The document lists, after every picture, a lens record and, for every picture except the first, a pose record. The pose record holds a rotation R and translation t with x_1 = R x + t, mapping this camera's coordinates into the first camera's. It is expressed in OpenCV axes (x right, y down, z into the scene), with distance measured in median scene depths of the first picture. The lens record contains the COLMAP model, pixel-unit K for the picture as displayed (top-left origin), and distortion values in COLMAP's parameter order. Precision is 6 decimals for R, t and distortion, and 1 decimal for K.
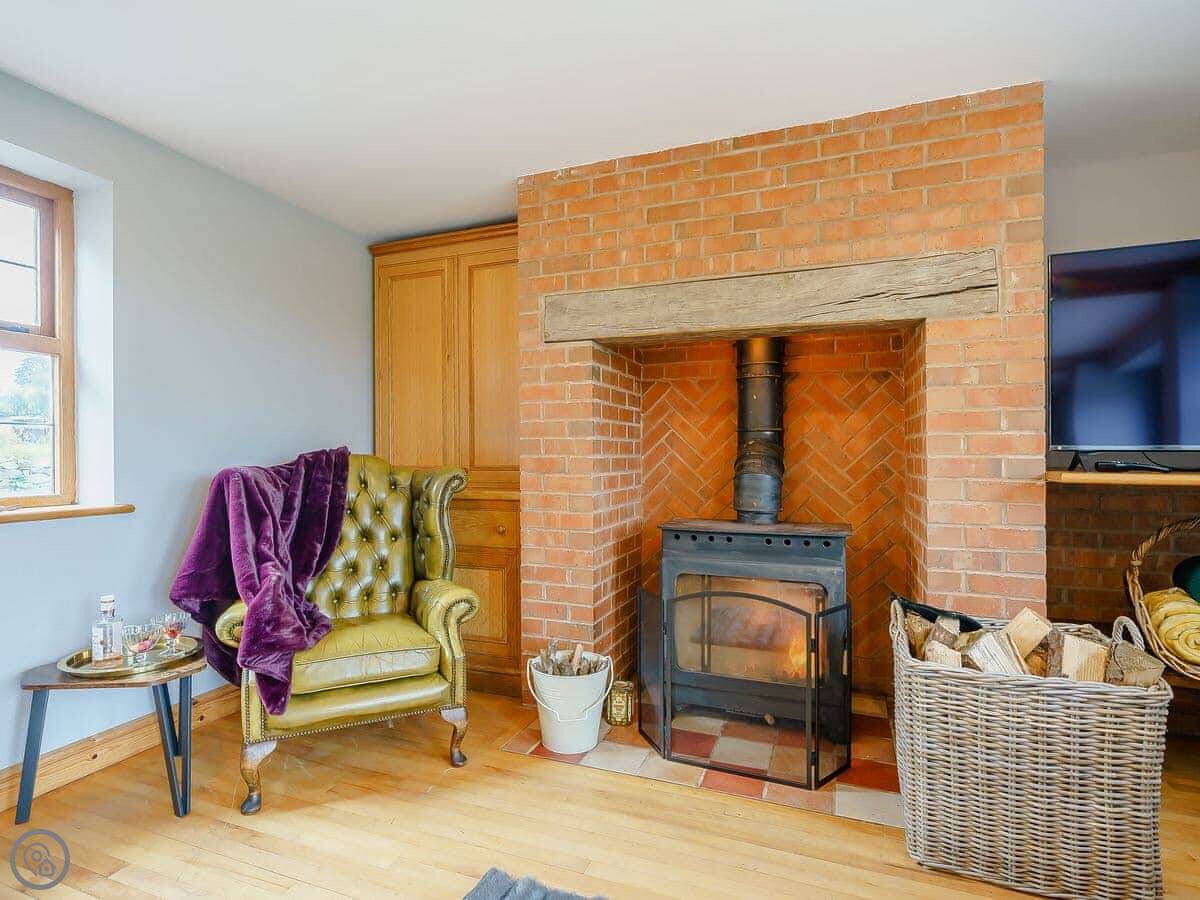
lens RADIAL K [[618.9, 0, 600.0], [0, 618.9, 450.0], [0, 0, 1]] dist [-0.002134, -0.001233]
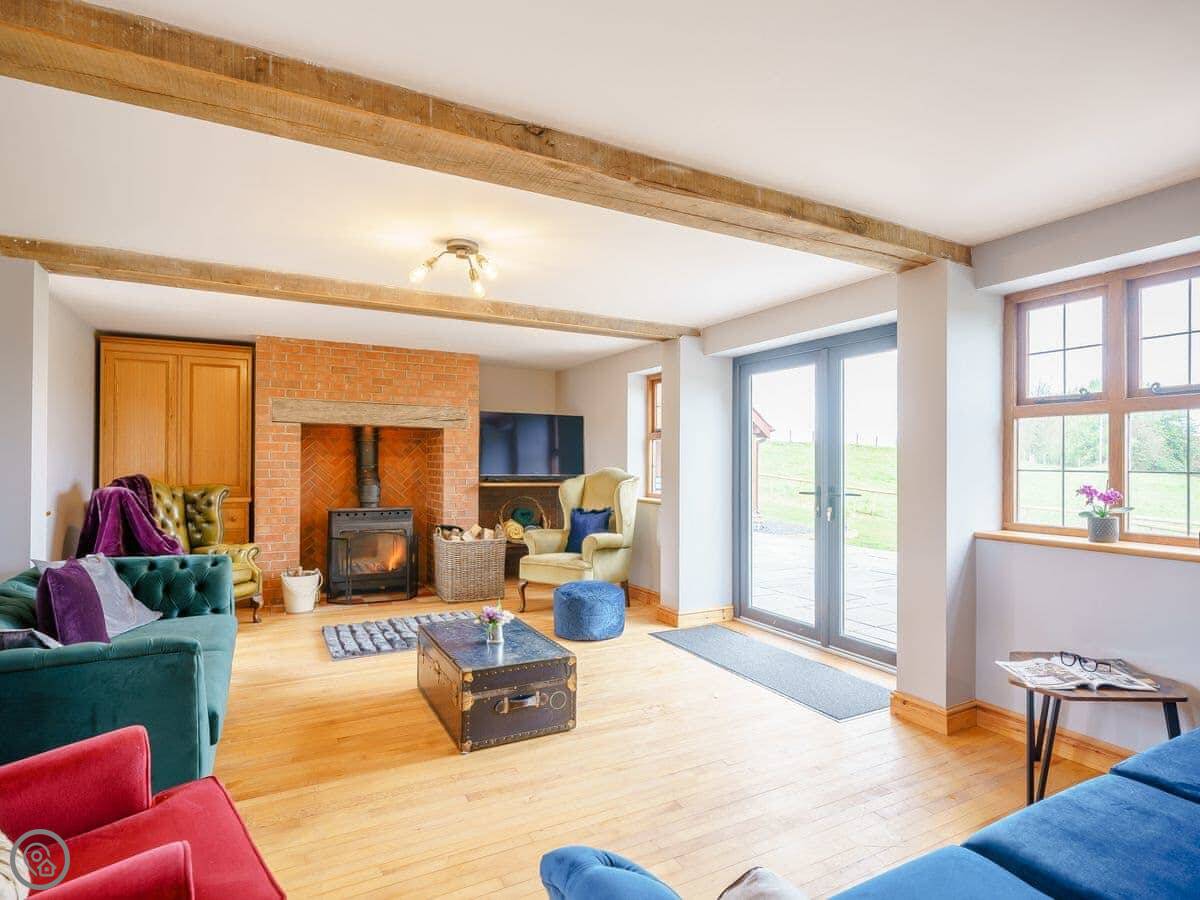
lens RADIAL K [[688.6, 0, 633.8], [0, 688.6, 456.1], [0, 0, 1]] dist [-0.000014, -0.000143]
pose [[0.625784, 0.010582, 0.779925, -1.186323], [-0.013544, 0.999905, -0.002700, -0.079149], [-0.779879, -0.008874, 0.625867, -1.410876]]
